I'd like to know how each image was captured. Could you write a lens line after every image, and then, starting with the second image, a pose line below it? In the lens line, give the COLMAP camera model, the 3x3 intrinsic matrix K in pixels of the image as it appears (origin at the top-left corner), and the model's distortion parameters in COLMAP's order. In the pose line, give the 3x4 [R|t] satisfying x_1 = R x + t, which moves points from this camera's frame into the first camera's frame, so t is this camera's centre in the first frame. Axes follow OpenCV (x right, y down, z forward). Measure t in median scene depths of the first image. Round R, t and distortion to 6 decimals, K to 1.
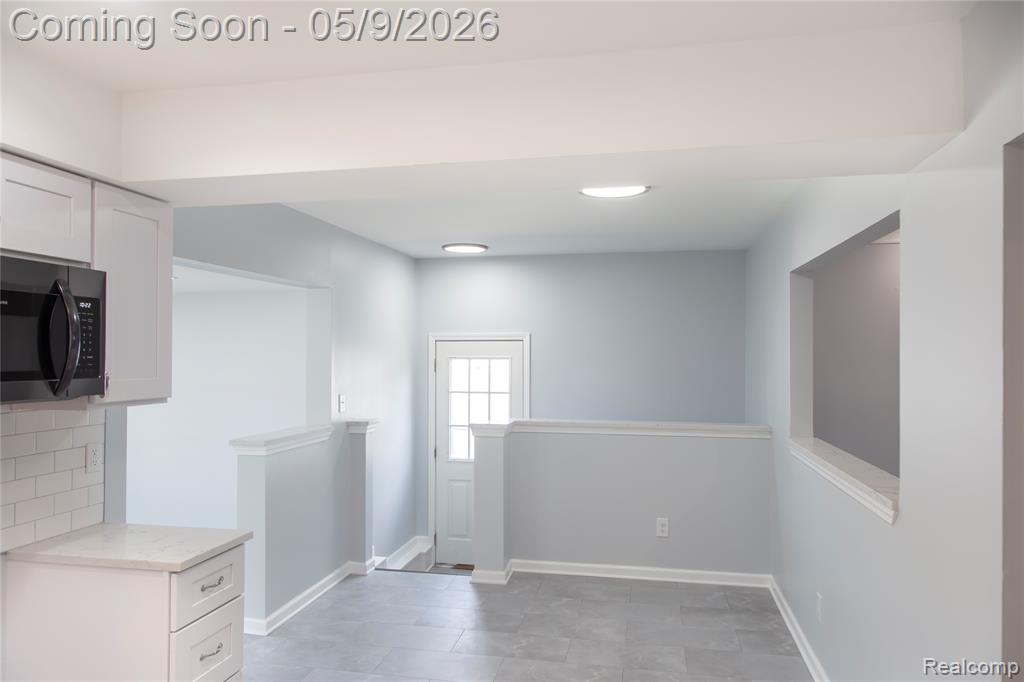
lens RADIAL K [[707.5, 0, 508.2], [0, 707.5, 359.7], [0, 0, 1]] dist [-0.002280, -0.003218]
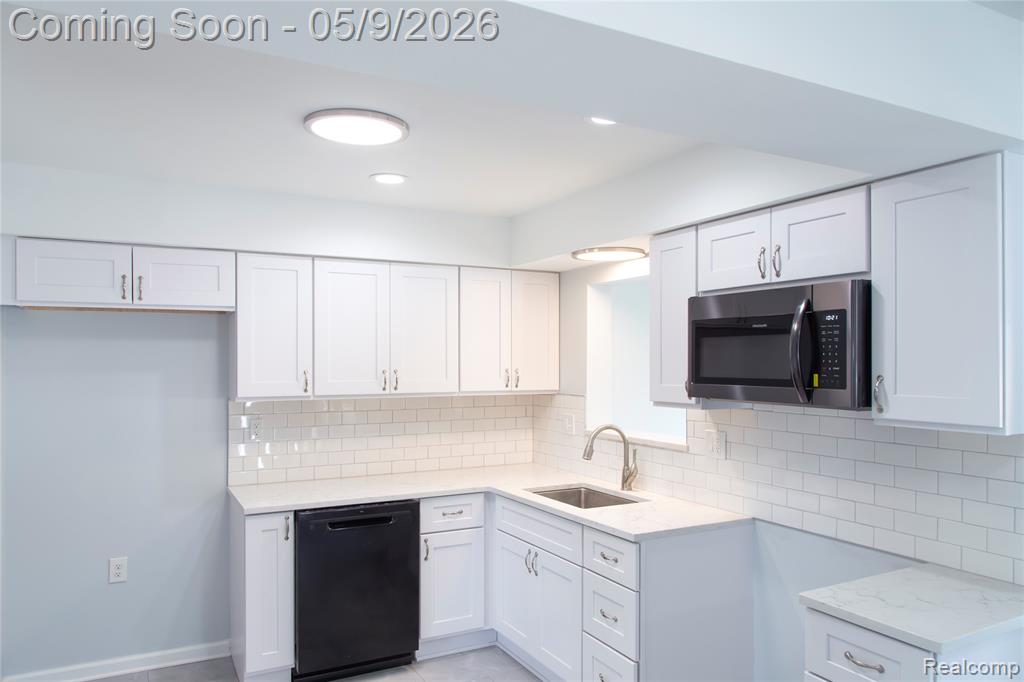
lens RADIAL K [[707.5, 0, 508.2], [0, 707.5, 359.7], [0, 0, 1]] dist [-0.002280, -0.003218]
pose [[-0.774834, -0.004260, -0.632151, 0.392596], [-0.005454, 0.999985, -0.000054, -0.012898], [0.632142, 0.003406, -0.774845, 1.416581]]
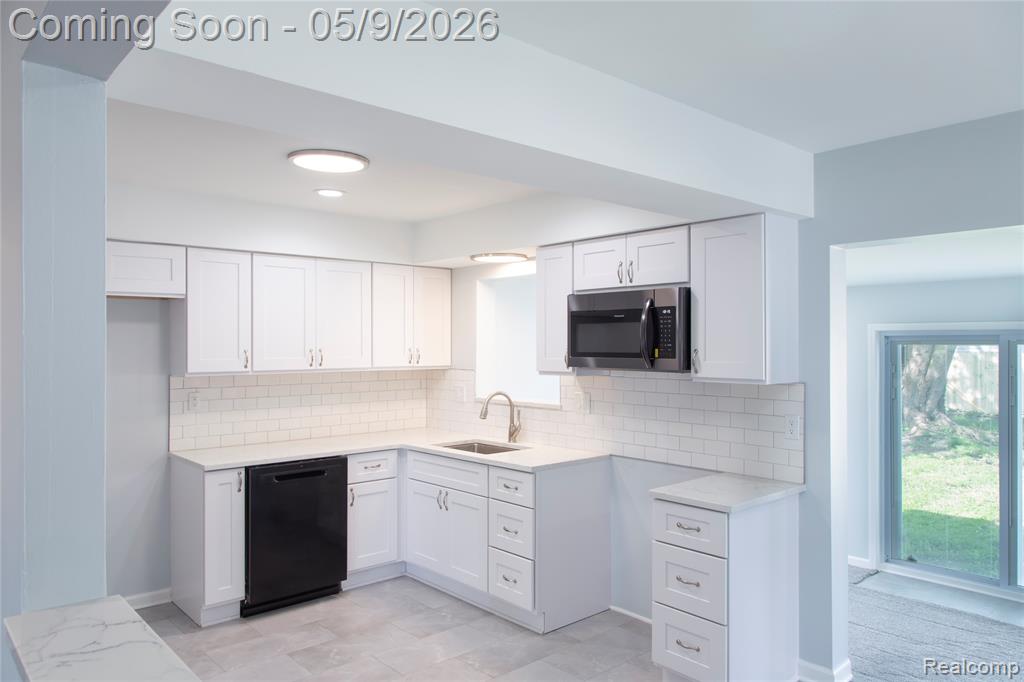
lens RADIAL K [[700.3, 0, 512.0], [0, 700.3, 341.0], [0, 0, 1]] dist [0.005588, 0.000686]
pose [[-0.601546, -0.006796, -0.798809, 0.791770], [-0.005035, 0.999976, -0.004716, -0.003284], [0.798822, 0.001185, -0.601566, 1.564547]]
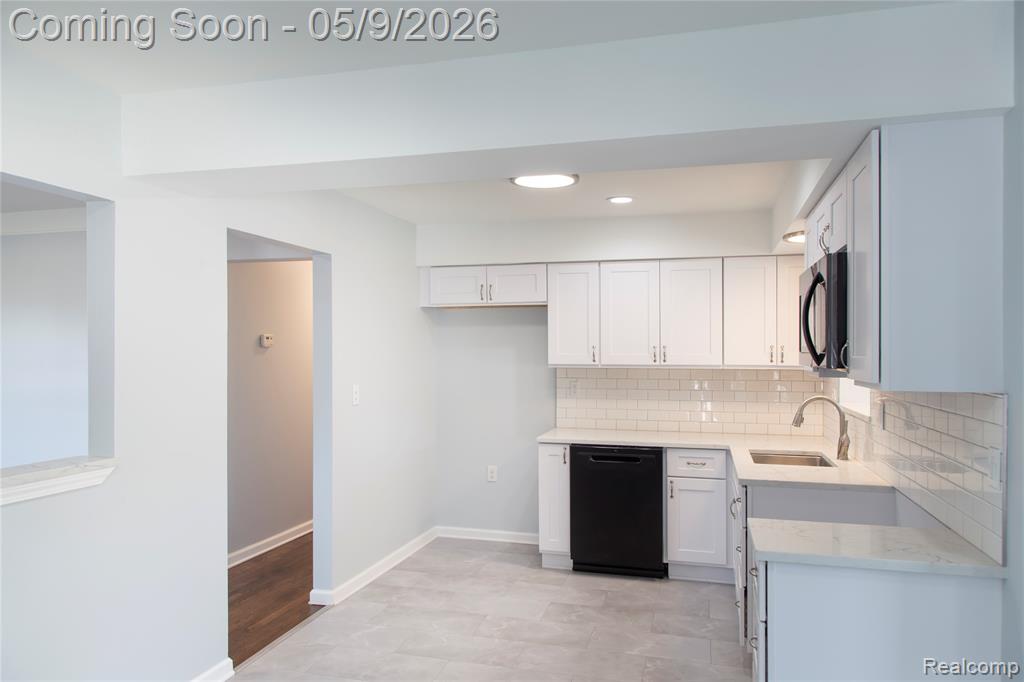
lens RADIAL K [[692.9, 0, 511.5], [0, 692.9, 351.6], [0, 0, 1]] dist [-0.006340, 0.000096]
pose [[-0.997310, -0.006414, 0.073020, -0.162265], [-0.005975, 0.999963, 0.006235, 0.019873], [-0.073057, 0.005782, -0.997311, 2.032955]]
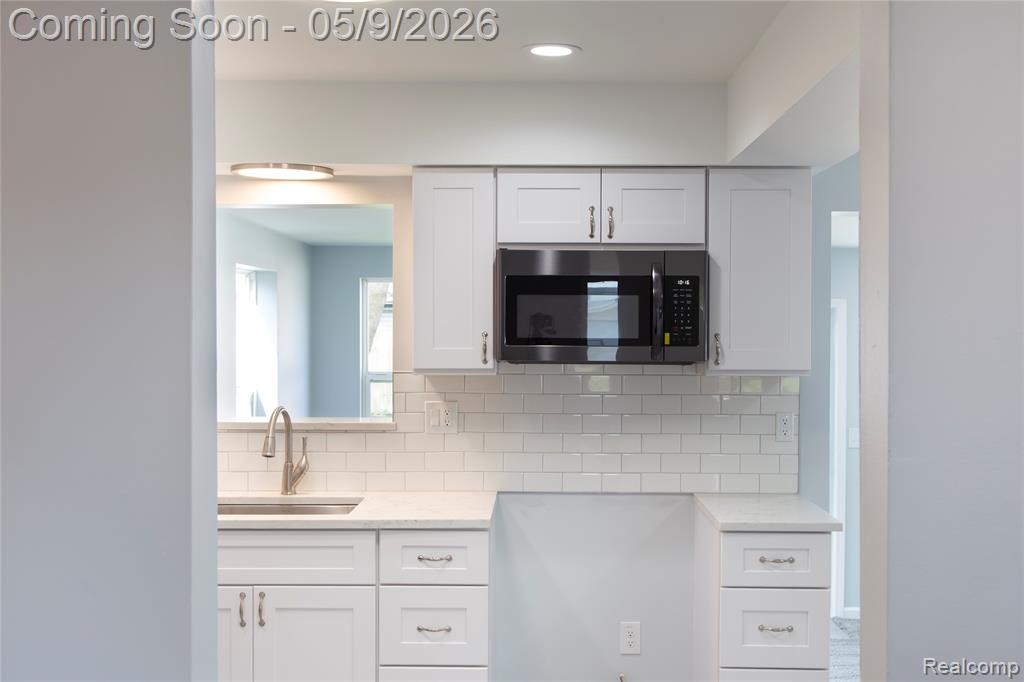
lens RADIAL K [[1187.3, 0, 512.0], [0, 1187.3, 341.0], [0, 0, 1]] dist [0.005685, 0.000015]
pose [[0.186284, 0.014499, -0.982389, 1.179657], [-0.008300, 0.999879, 0.013184, -0.004925], [0.982461, 0.005698, 0.186382, 0.345844]]
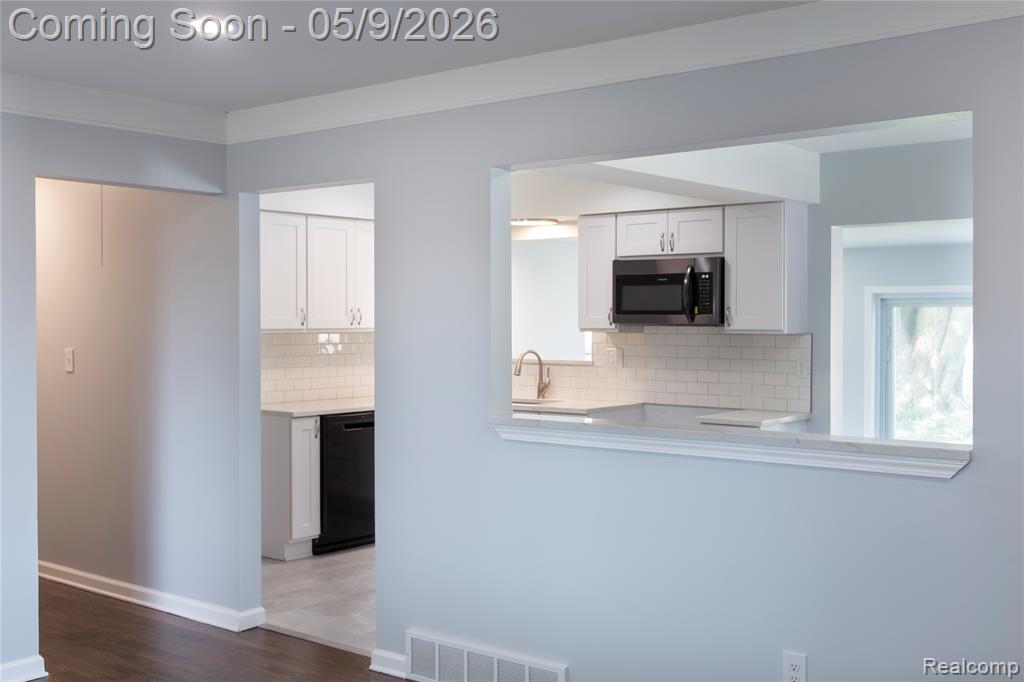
lens RADIAL K [[1141.5, 0, 512.0], [0, 1141.5, 341.0], [0, 0, 1]] dist [0.021483, 0.008391]
pose [[-0.468857, 0.015060, -0.883146, 2.245790], [-0.007281, 0.999755, 0.020915, 0.034522], [0.883244, 0.016236, -0.468632, 1.879439]]
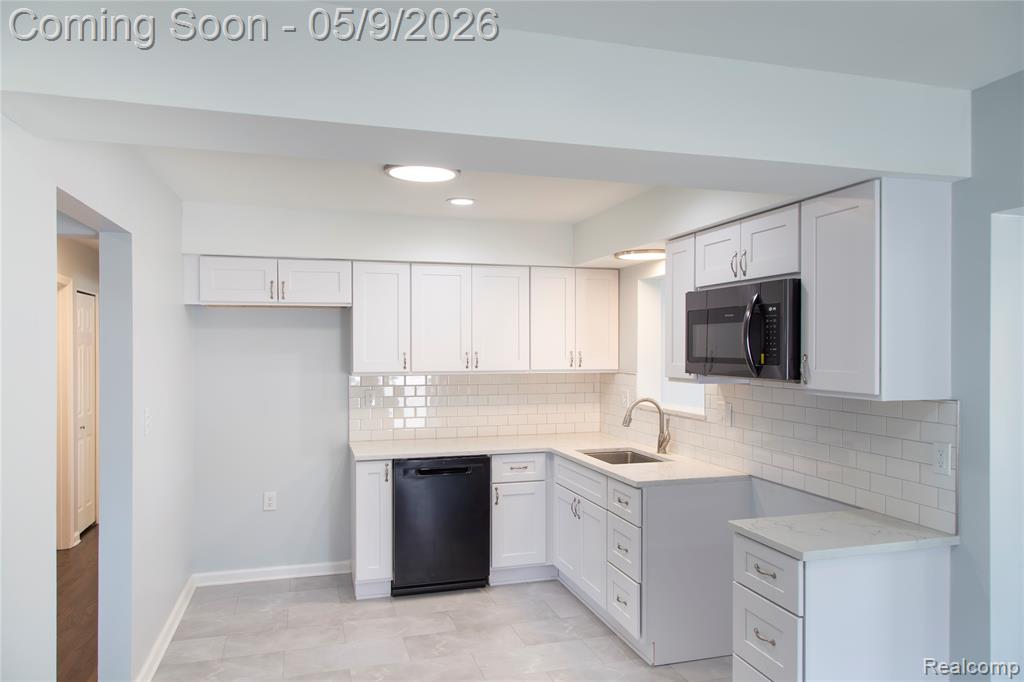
lens RADIAL K [[688.3, 0, 513.4], [0, 688.3, 347.4], [0, 0, 1]] dist [0.007135, 0.001723]
pose [[-0.884239, -0.002217, -0.467029, 0.387537], [-0.004880, 0.999978, 0.004494, -0.009564], [0.467009, 0.006253, -0.884230, 1.790143]]
